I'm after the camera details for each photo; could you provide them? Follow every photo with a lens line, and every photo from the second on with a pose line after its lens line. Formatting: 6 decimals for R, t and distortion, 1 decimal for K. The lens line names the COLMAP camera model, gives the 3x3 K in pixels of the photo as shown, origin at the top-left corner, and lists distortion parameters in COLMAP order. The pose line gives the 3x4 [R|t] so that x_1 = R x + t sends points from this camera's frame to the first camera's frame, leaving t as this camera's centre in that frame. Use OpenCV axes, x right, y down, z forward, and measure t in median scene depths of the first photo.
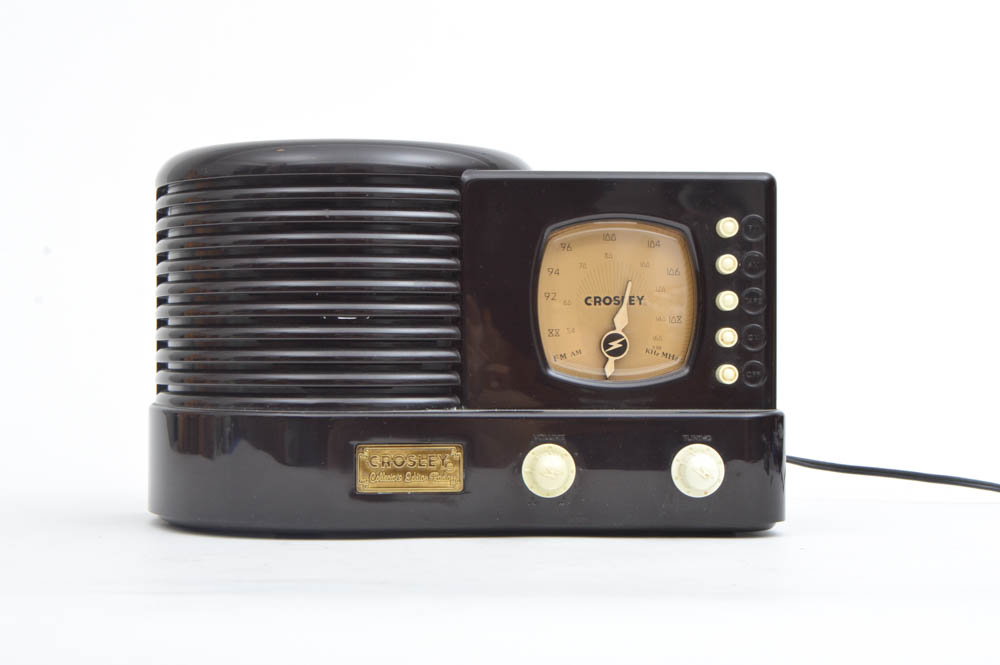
lens RADIAL K [[1824.5, 0, 500.8], [0, 1824.5, 330.5], [0, 0, 1]] dist [-0.135220, 0.000000]
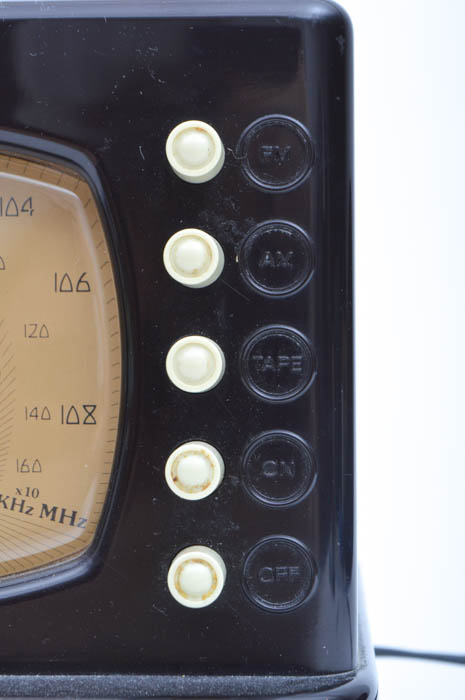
lens RADIAL K [[1776.8, 0, 232.3], [0, 1776.8, 354.8], [0, 0, 1]] dist [0.031358, 0.000000]
pose [[0.994110, -0.005994, -0.108212, 0.165525], [0.005192, 0.999957, -0.007686, -0.015190], [0.108253, 0.007079, 0.994098, 0.656263]]
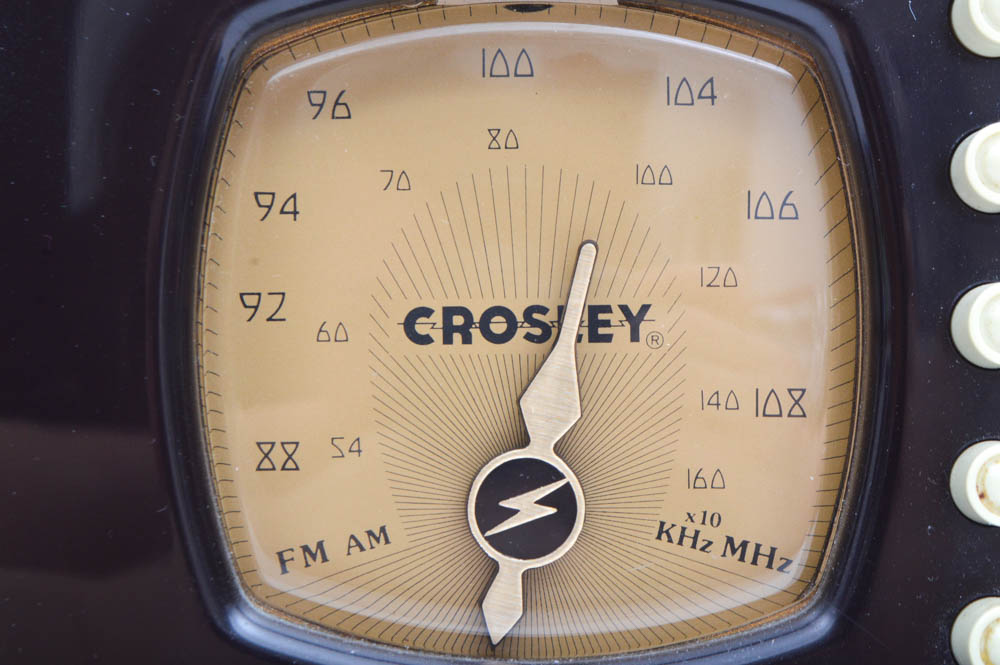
lens RADIAL K [[2538.2, 0, 498.3], [0, 2538.2, 327.1], [0, 0, 1]] dist [0.031358, 0.000000]
pose [[0.999129, 0.001711, -0.041691, 0.072872], [-0.002843, 0.999628, -0.027111, -0.006913], [0.041629, 0.027206, 0.998763, 0.665150]]
